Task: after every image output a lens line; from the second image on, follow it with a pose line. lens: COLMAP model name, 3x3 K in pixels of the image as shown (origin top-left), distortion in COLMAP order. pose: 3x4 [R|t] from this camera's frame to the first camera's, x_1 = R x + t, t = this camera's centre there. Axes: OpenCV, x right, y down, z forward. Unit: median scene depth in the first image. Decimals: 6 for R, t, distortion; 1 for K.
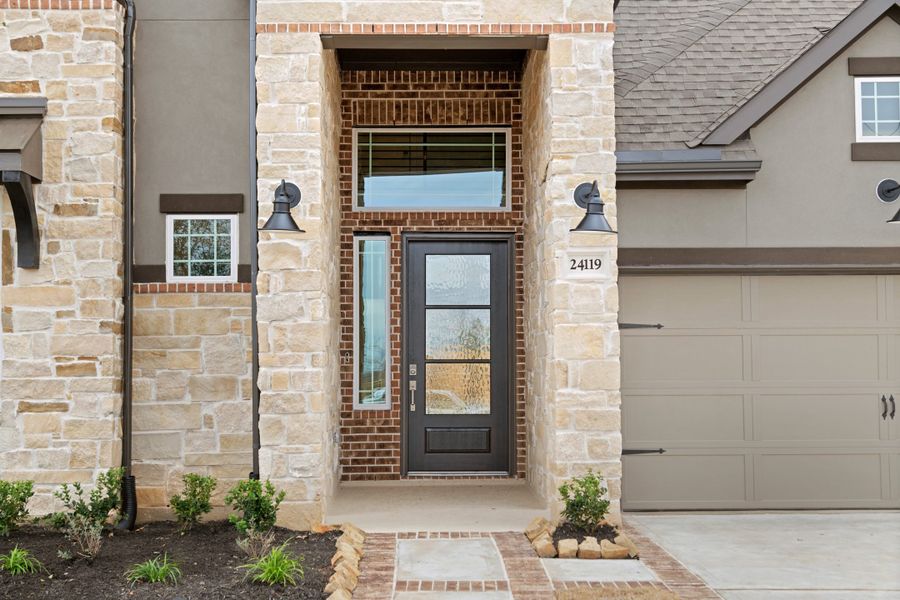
lens RADIAL K [[1363.1, 0, 450.0], [0, 1363.1, 300.0], [0, 0, 1]] dist [-0.031206, -0.029453]
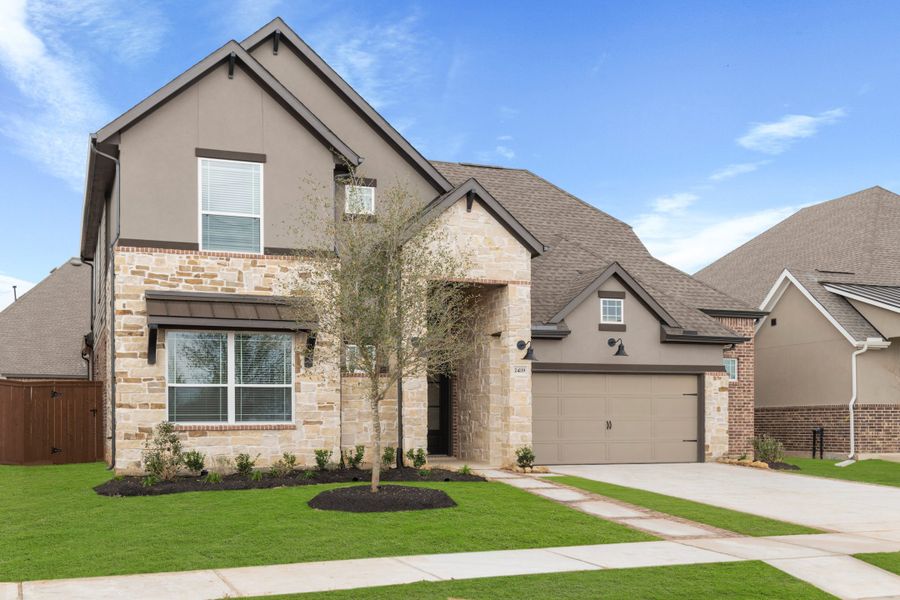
lens RADIAL K [[1363.1, 0, 450.0], [0, 1363.1, 300.0], [0, 0, 1]] dist [-0.031206, -0.029453]
pose [[0.935075, 0.036972, 0.352517, -0.952156], [-0.022718, 0.998752, -0.044487, -0.040300], [-0.353722, 0.033590, 0.934747, -1.430195]]
